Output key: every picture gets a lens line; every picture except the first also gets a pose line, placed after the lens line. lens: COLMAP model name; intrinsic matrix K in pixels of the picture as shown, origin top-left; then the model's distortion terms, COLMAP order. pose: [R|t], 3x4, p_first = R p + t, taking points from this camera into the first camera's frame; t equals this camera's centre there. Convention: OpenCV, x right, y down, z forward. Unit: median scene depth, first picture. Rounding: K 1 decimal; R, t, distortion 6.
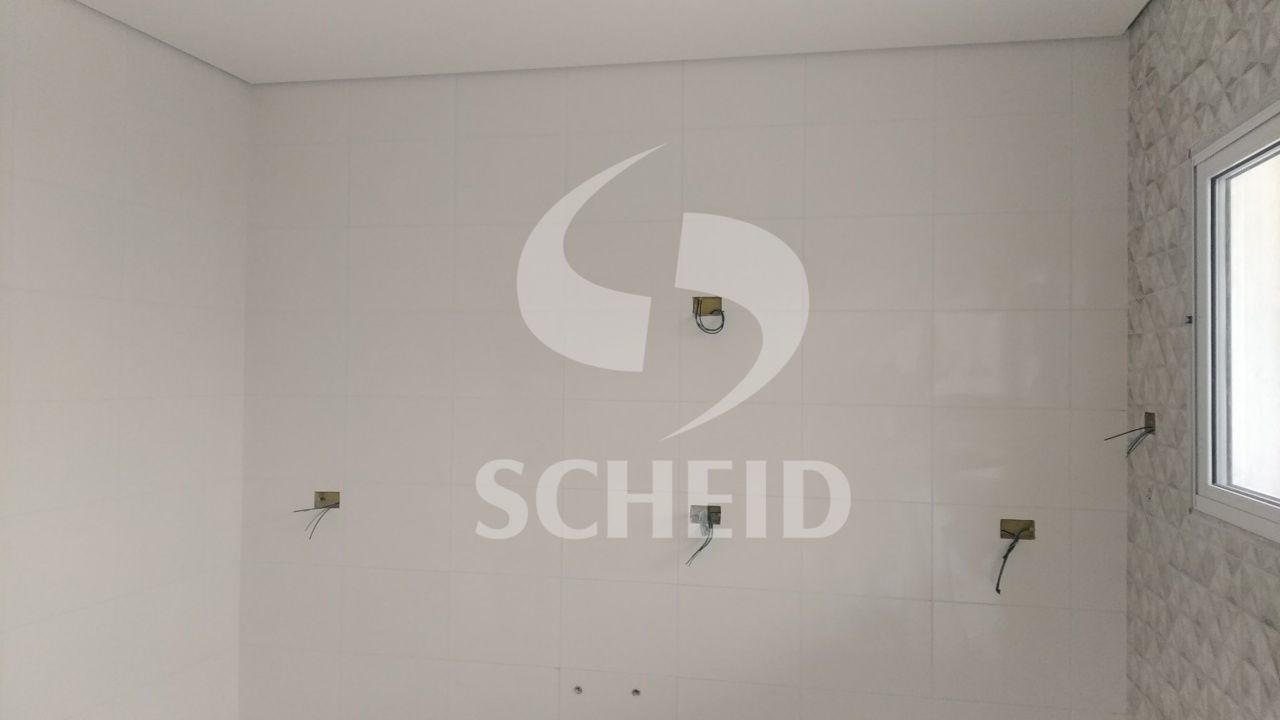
lens RADIAL K [[973.6, 0, 638.3], [0, 973.6, 357.1], [0, 0, 1]] dist [0.051953, -0.075237]
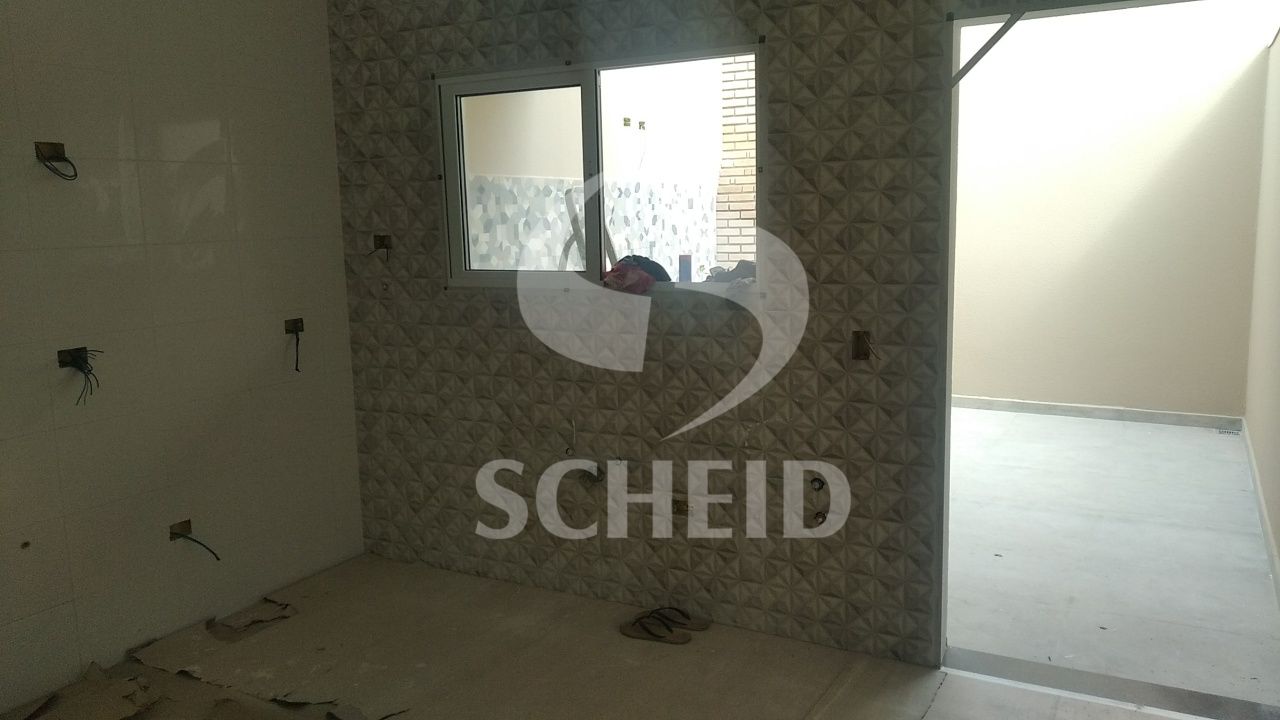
lens RADIAL K [[973.6, 0, 628.1], [0, 973.6, 368.3], [0, 0, 1]] dist [0.051953, -0.075237]
pose [[0.289805, -0.169519, 0.941954, -0.839629], [0.012438, 0.984773, 0.173398, -0.001098], [-0.957005, -0.038536, 0.287500, 0.147535]]
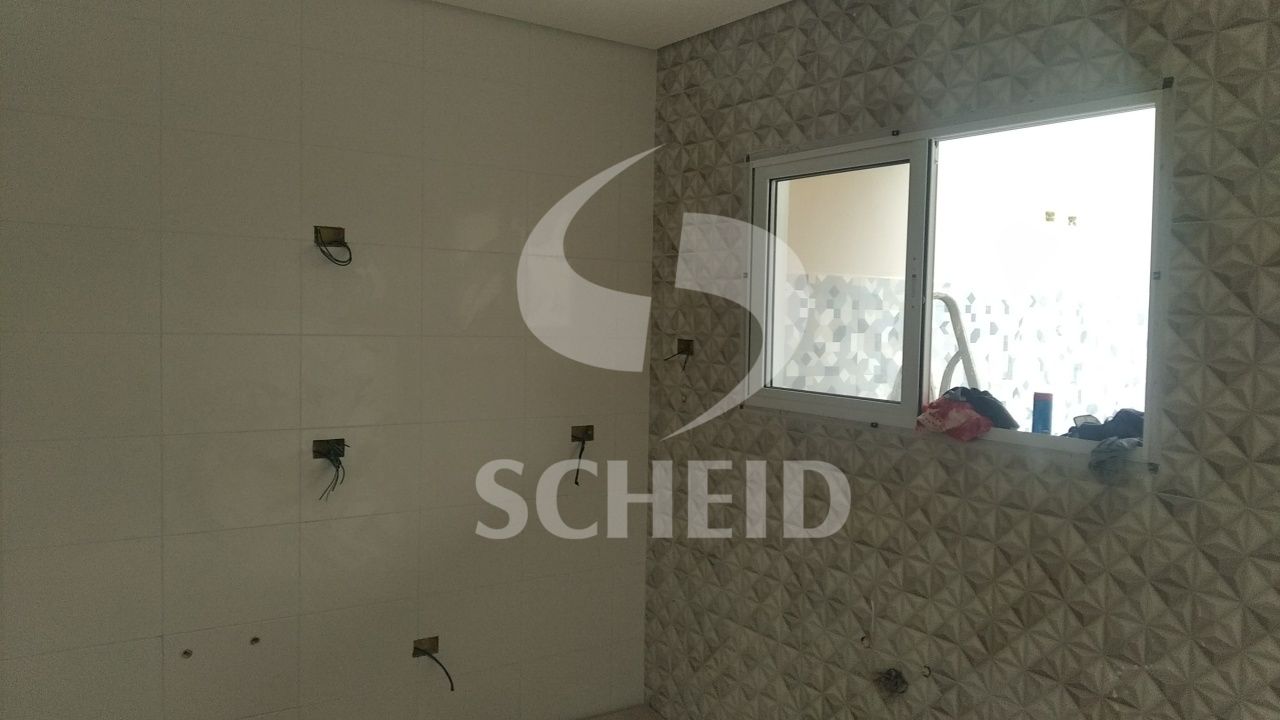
lens RADIAL K [[973.6, 0, 635.0], [0, 973.6, 352.4], [0, 0, 1]] dist [0.051953, -0.075237]
pose [[0.686409, -0.024980, 0.726787, -0.490170], [-0.028494, 0.997719, 0.061203, -0.006445], [-0.726657, -0.062719, 0.684131, 0.109183]]
